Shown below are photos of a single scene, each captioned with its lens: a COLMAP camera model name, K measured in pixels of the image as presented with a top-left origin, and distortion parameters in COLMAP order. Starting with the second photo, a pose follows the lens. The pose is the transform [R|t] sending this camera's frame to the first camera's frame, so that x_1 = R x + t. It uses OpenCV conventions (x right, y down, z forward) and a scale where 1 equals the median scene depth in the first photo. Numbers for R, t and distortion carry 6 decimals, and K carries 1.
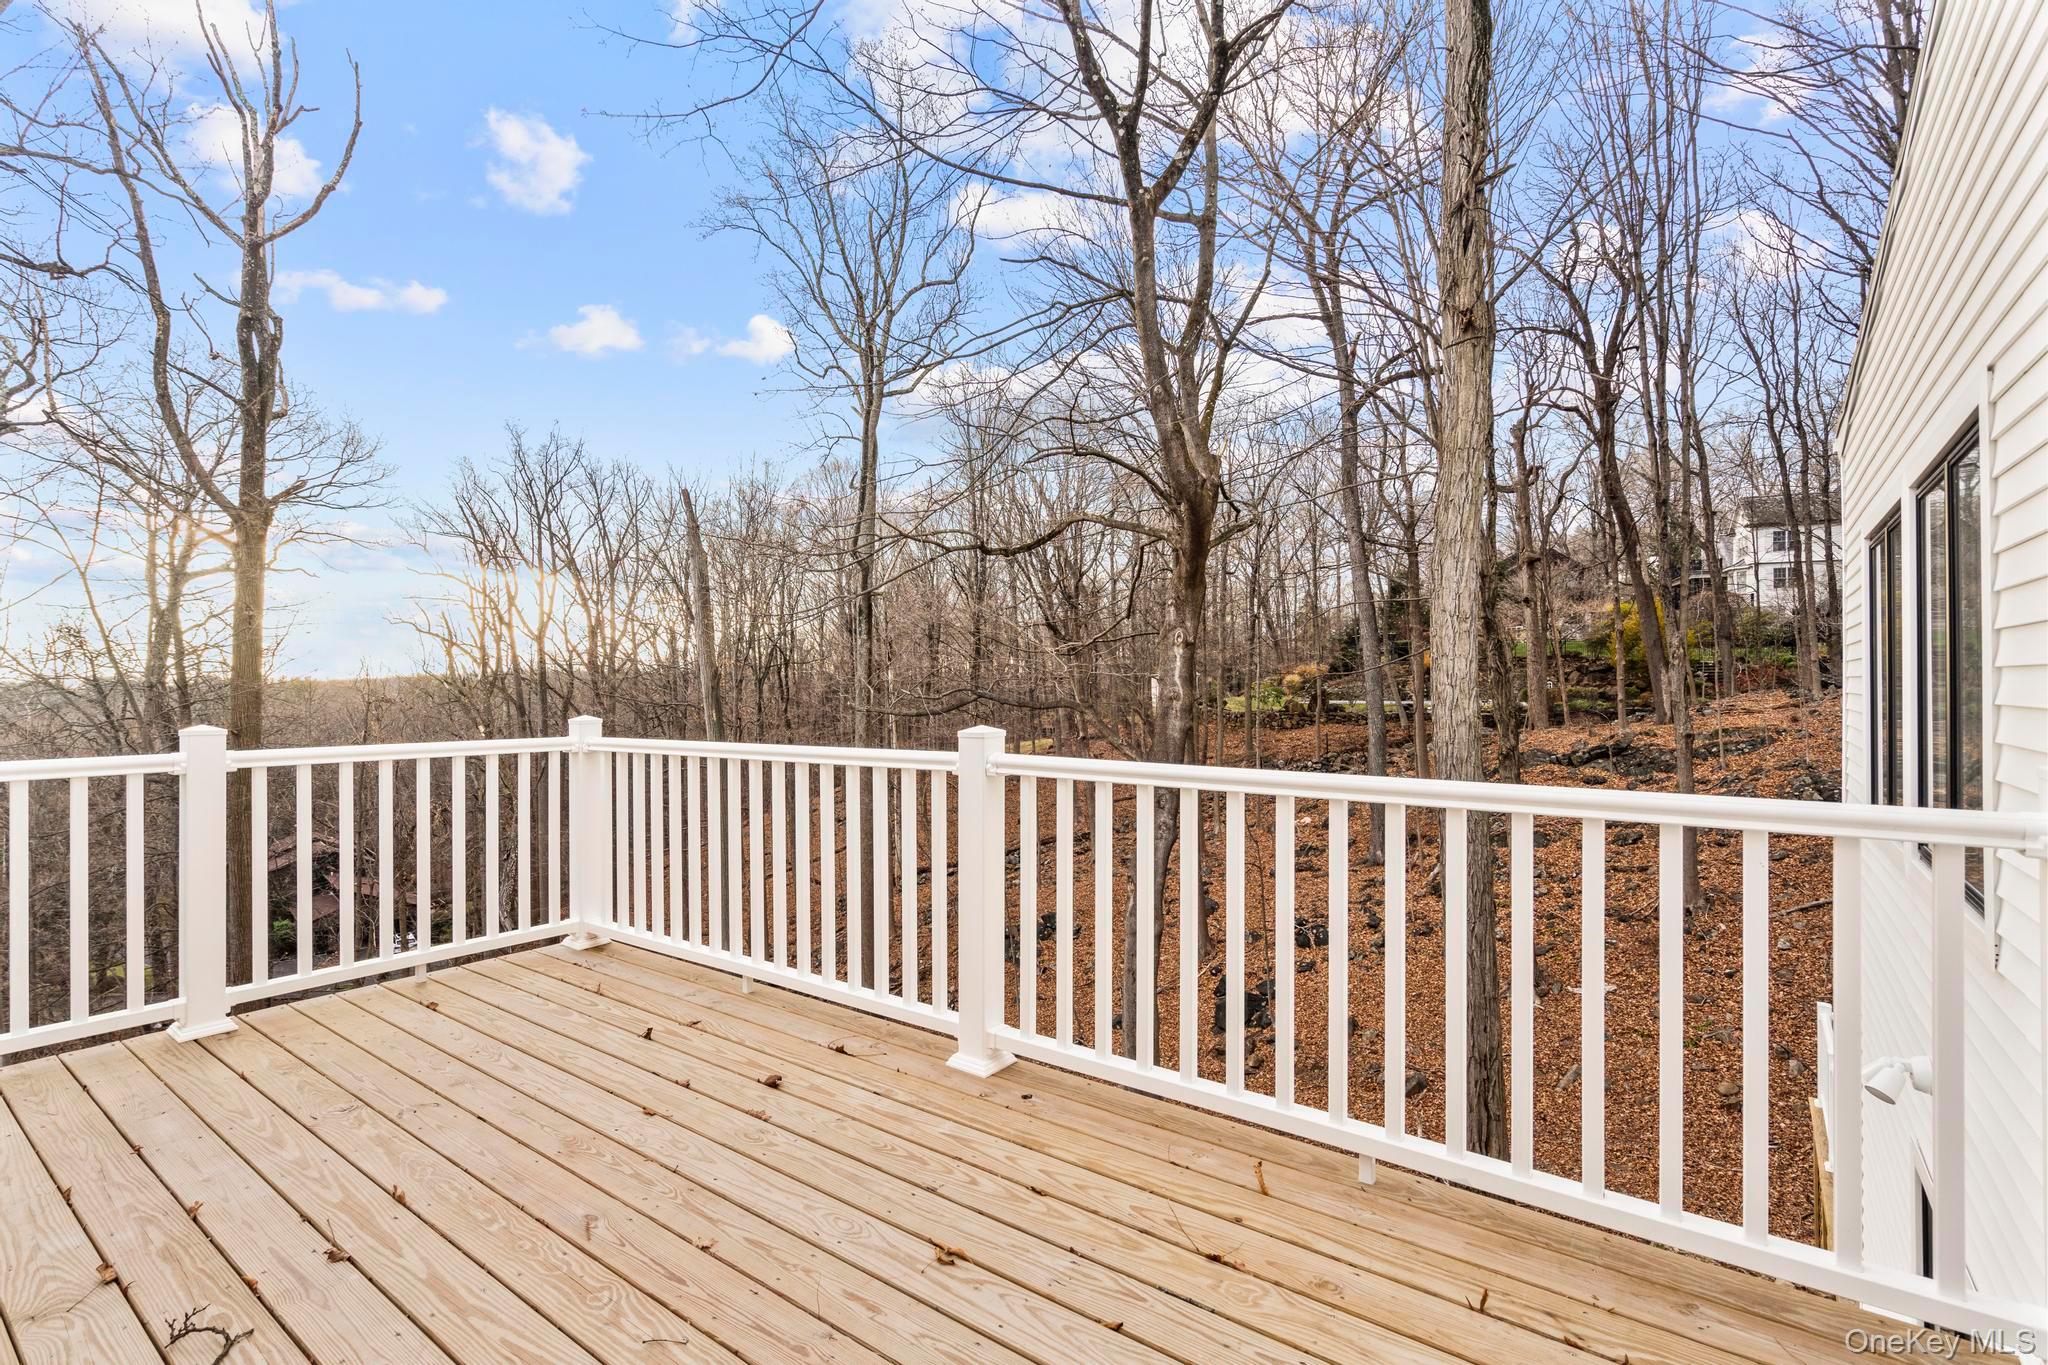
lens RADIAL K [[944.0, 0, 1020.3], [0, 944.0, 686.4], [0, 0, 1]] dist [-0.001208, 0.001312]
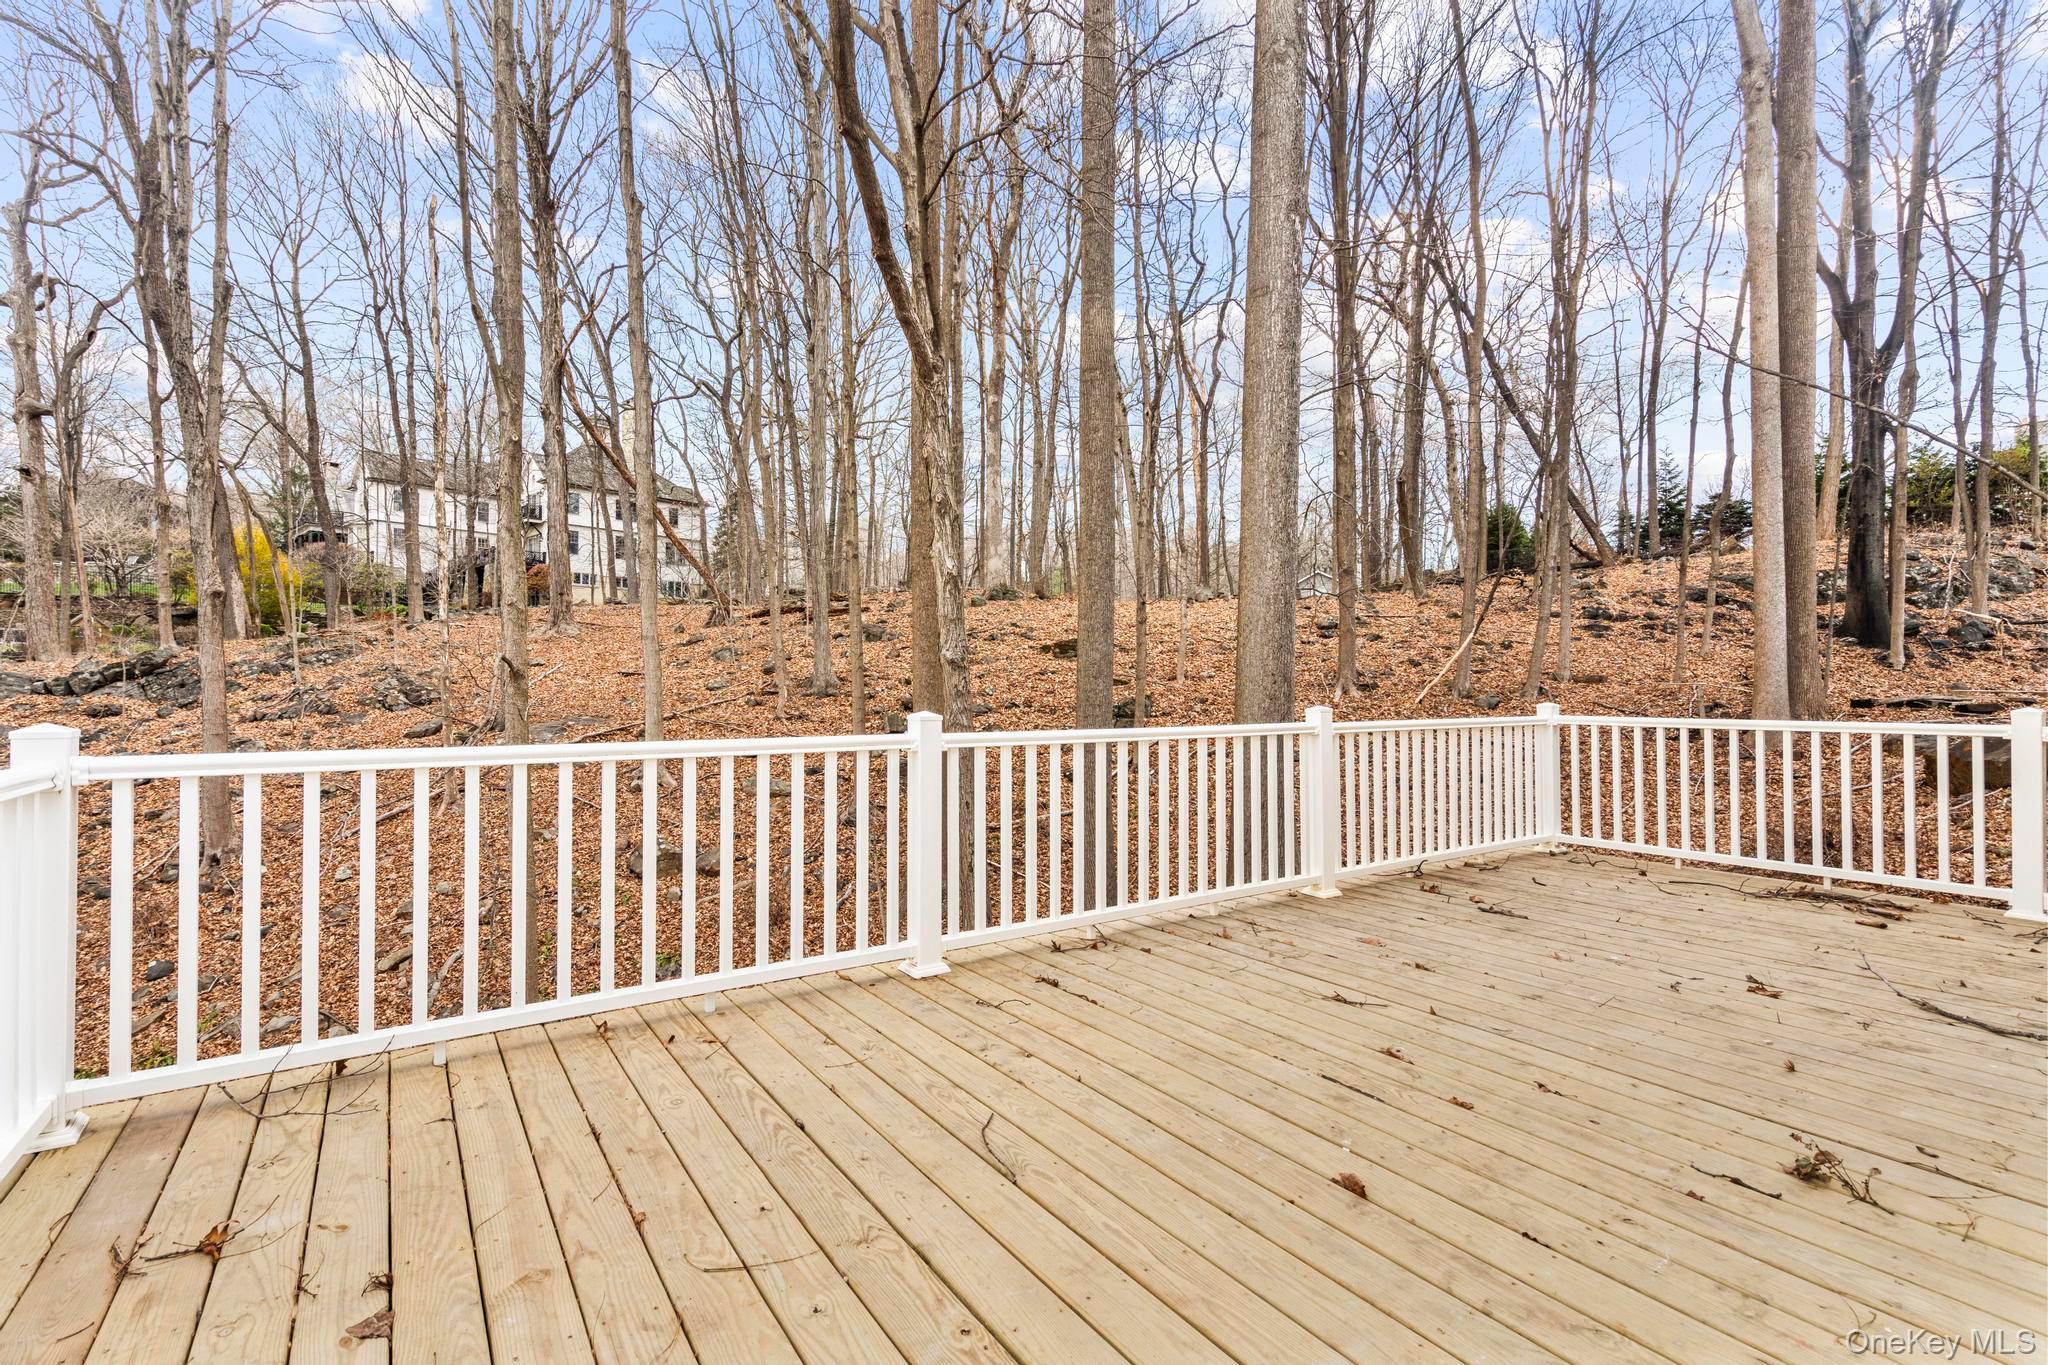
lens RADIAL K [[944.0, 0, 1016.8], [0, 944.0, 681.3], [0, 0, 1]] dist [-0.001208, 0.001312]
pose [[0.317559, 0.014180, 0.948133, 0.169064], [-0.005046, 0.999899, -0.013265, 0.078774], [-0.948225, -0.000572, 0.317598, 0.167344]]
